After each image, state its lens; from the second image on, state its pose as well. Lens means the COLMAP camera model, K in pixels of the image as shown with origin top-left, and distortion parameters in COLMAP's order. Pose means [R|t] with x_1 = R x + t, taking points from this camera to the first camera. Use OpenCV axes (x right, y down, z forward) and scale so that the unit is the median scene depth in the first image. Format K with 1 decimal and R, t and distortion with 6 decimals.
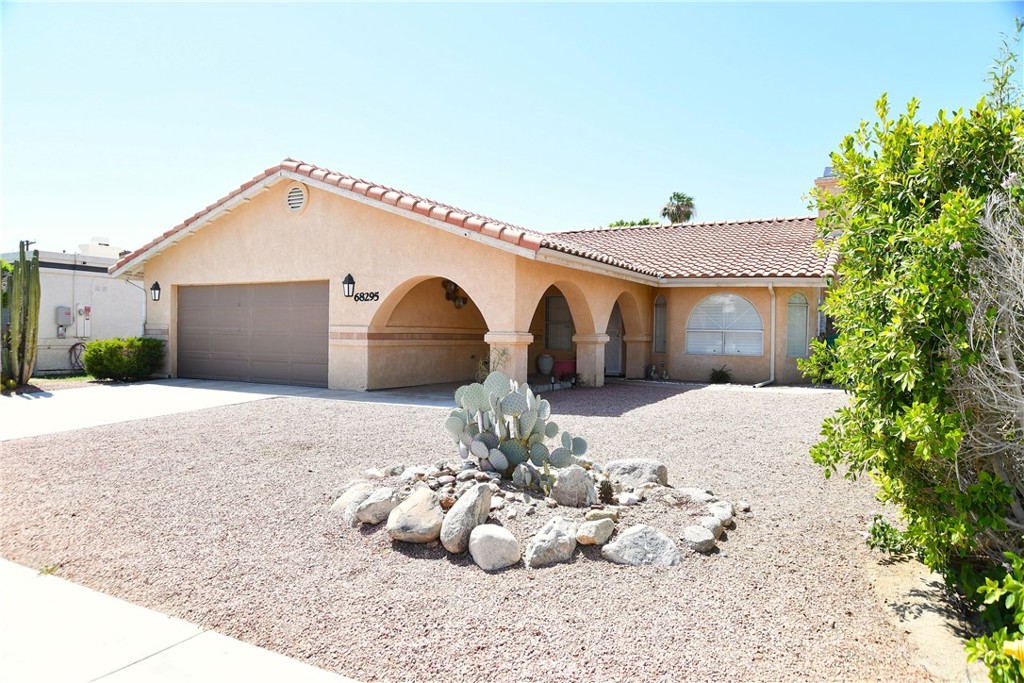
lens RADIAL K [[687.3, 0, 510.4], [0, 687.3, 341.2], [0, 0, 1]] dist [-0.005188, -0.001128]
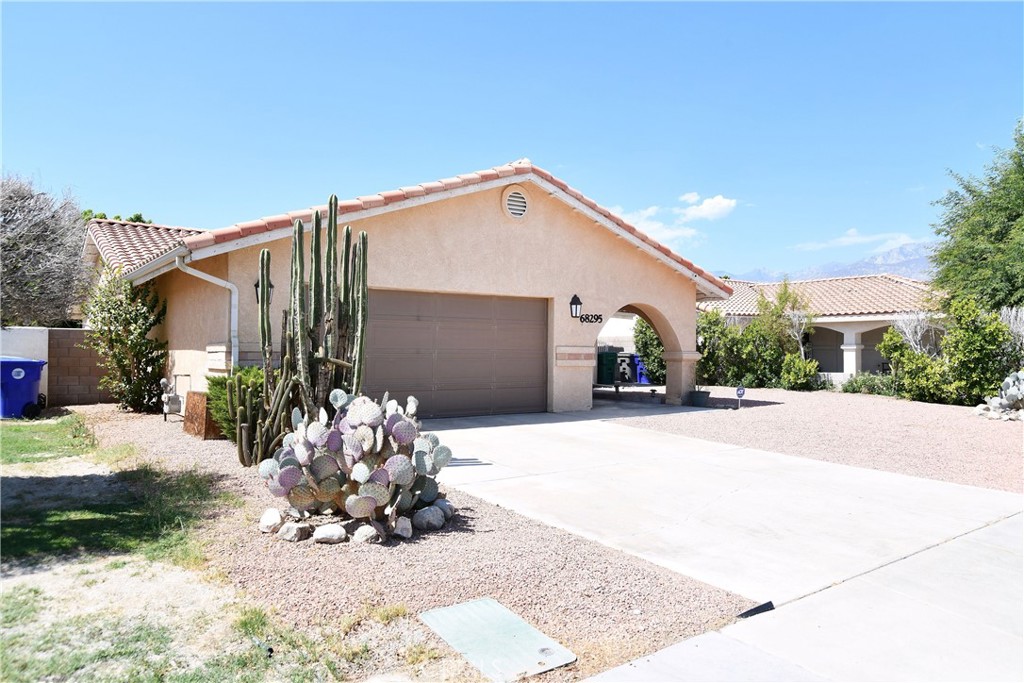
lens RADIAL K [[687.3, 0, 511.1], [0, 687.3, 340.1], [0, 0, 1]] dist [-0.005188, -0.001128]
pose [[0.417214, -0.005590, 0.908791, -1.169519], [0.004980, 0.999980, 0.003865, -0.035471], [-0.908795, 0.002913, 0.417233, 0.657553]]
